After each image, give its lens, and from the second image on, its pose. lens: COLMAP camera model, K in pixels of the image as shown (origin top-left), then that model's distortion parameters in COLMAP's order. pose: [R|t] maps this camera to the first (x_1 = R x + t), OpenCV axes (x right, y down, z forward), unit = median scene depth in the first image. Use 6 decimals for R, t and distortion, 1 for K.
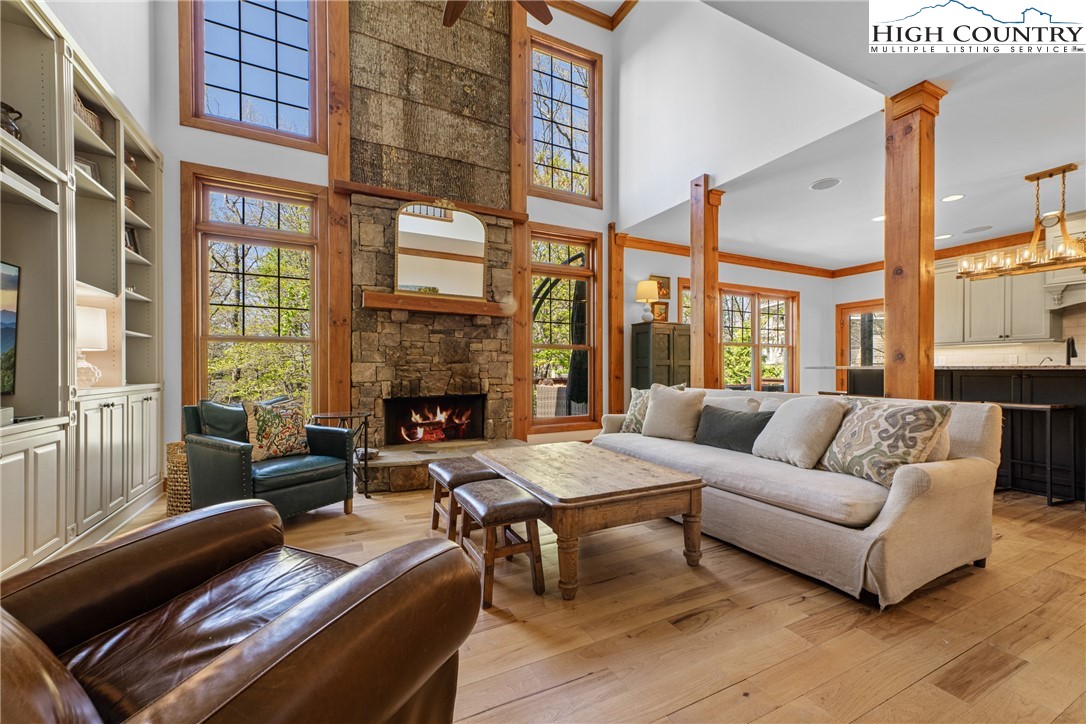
lens RADIAL K [[426.6, 0, 538.1], [0, 426.6, 371.7], [0, 0, 1]] dist [0.009732, -0.000188]
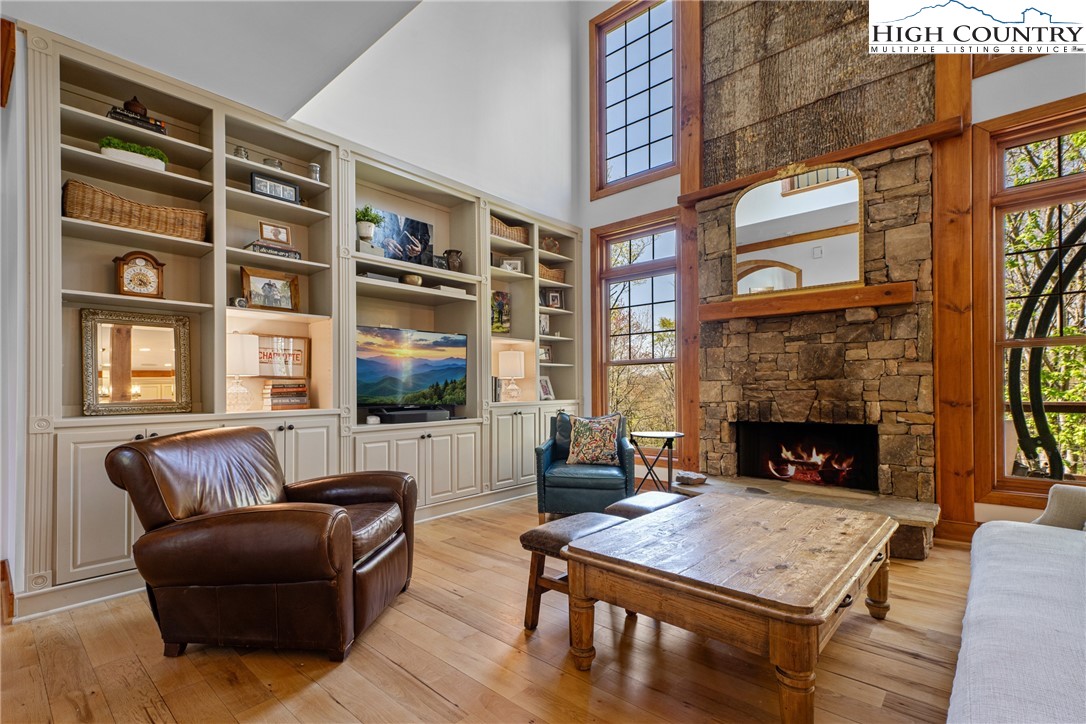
lens RADIAL K [[497.0, 0, 546.0], [0, 497.0, 384.9], [0, 0, 1]] dist [0.012651, -0.000008]
pose [[0.378373, -0.007052, -0.925627, 0.444053], [0.004999, 0.999972, -0.005575, -0.008631], [0.925640, -0.002518, 0.378397, 0.264215]]
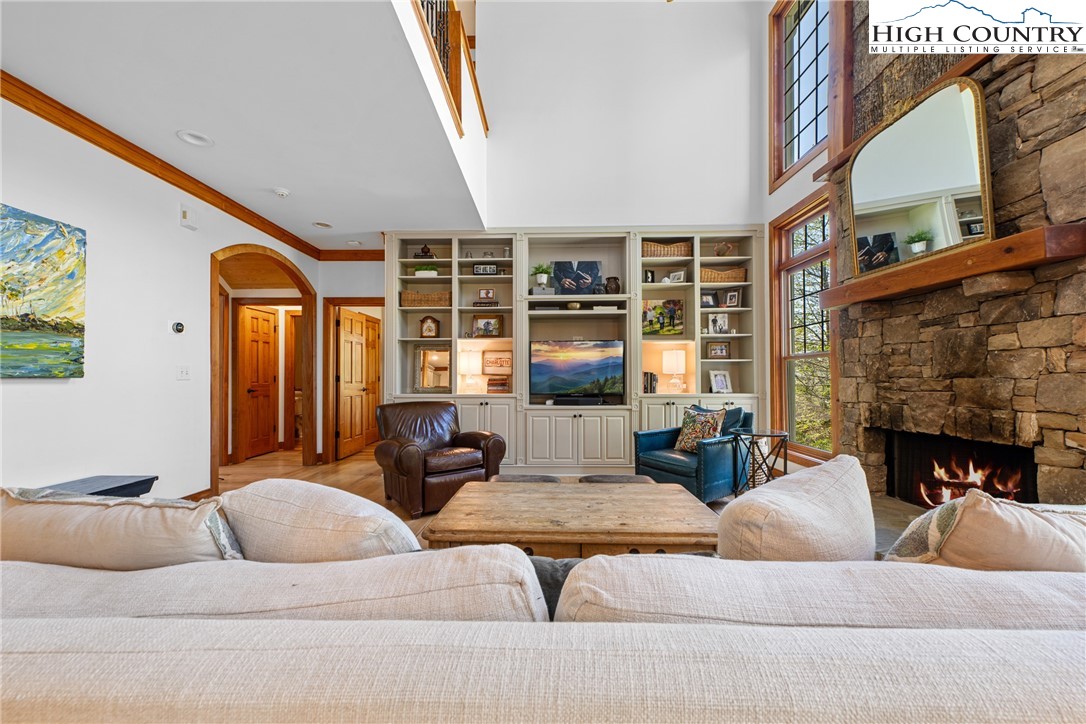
lens RADIAL K [[426.6, 0, 538.1], [0, 426.6, 371.7], [0, 0, 1]] dist [0.009732, -0.000188]
pose [[-0.455818, -0.010765, -0.890008, 0.549508], [0.000027, 0.999927, -0.012108, -0.022052], [0.890073, -0.005543, -0.455785, 0.839490]]
